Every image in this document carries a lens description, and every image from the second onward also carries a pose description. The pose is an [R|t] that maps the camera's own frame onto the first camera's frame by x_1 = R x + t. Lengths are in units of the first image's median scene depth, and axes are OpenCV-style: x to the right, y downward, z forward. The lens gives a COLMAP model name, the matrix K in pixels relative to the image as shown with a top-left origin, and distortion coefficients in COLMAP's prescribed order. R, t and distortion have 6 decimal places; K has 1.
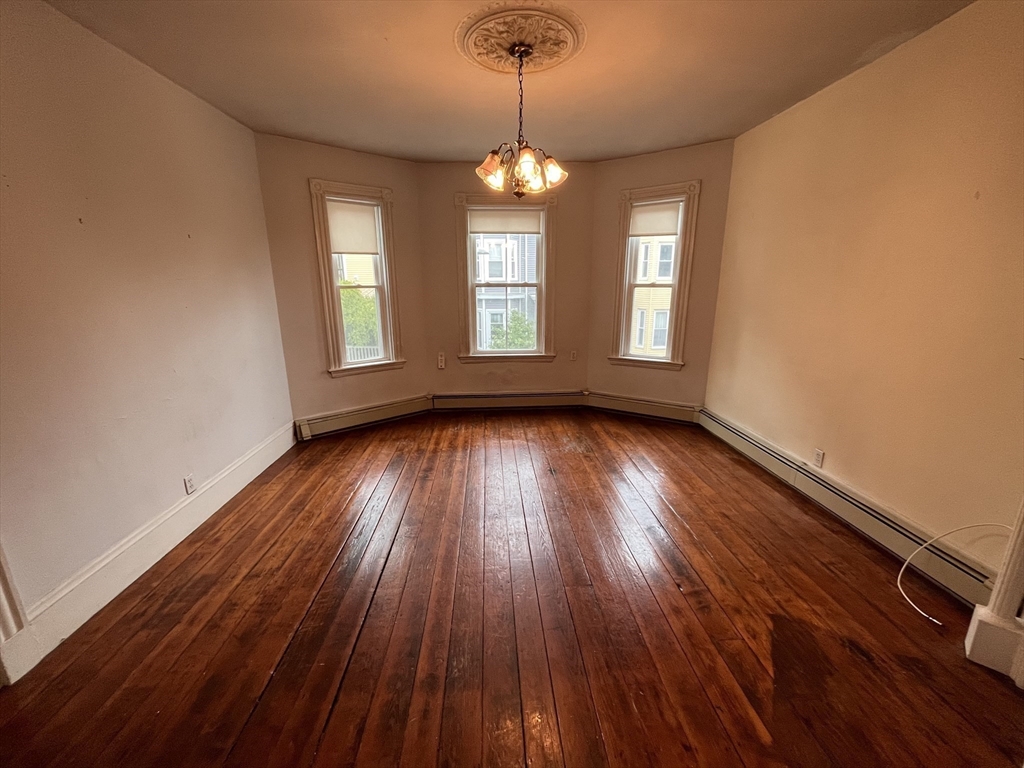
lens RADIAL K [[410.7, 0, 512.4], [0, 410.7, 383.7], [0, 0, 1]] dist [-0.002380, -0.000080]
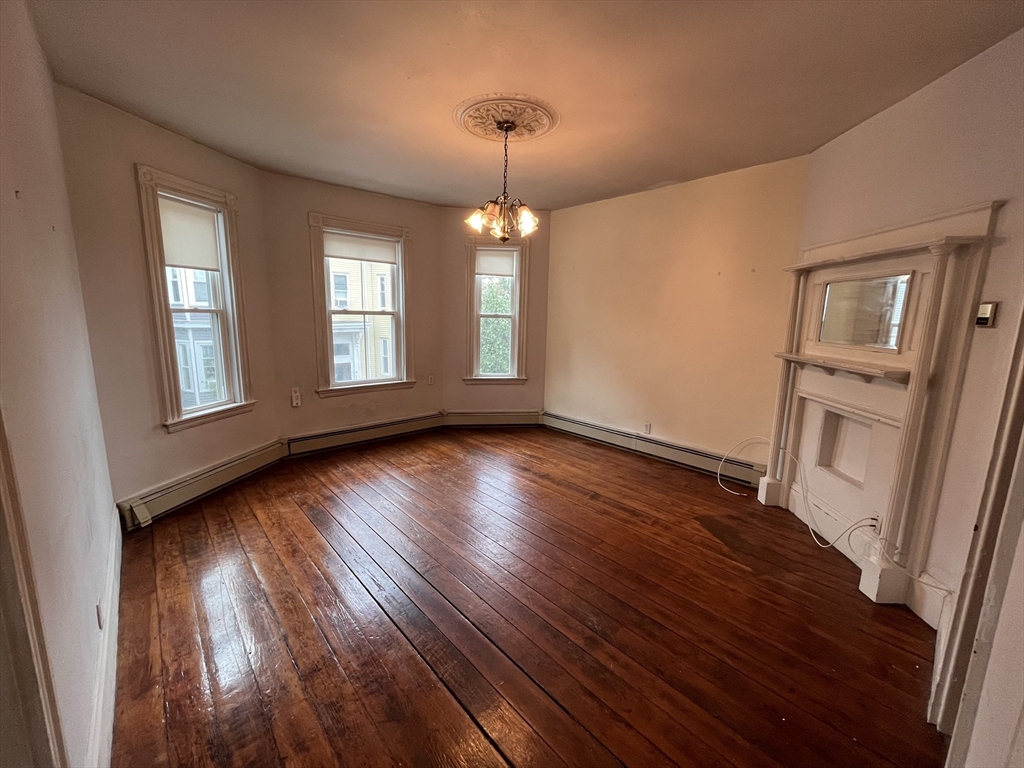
lens RADIAL K [[410.7, 0, 510.5], [0, 410.7, 385.6], [0, 0, 1]] dist [-0.002380, -0.000080]
pose [[0.782676, -0.085768, 0.616492, -0.388882], [0.125679, 0.991836, -0.021570, -0.006170], [-0.609609, 0.094363, 0.787066, 0.048300]]
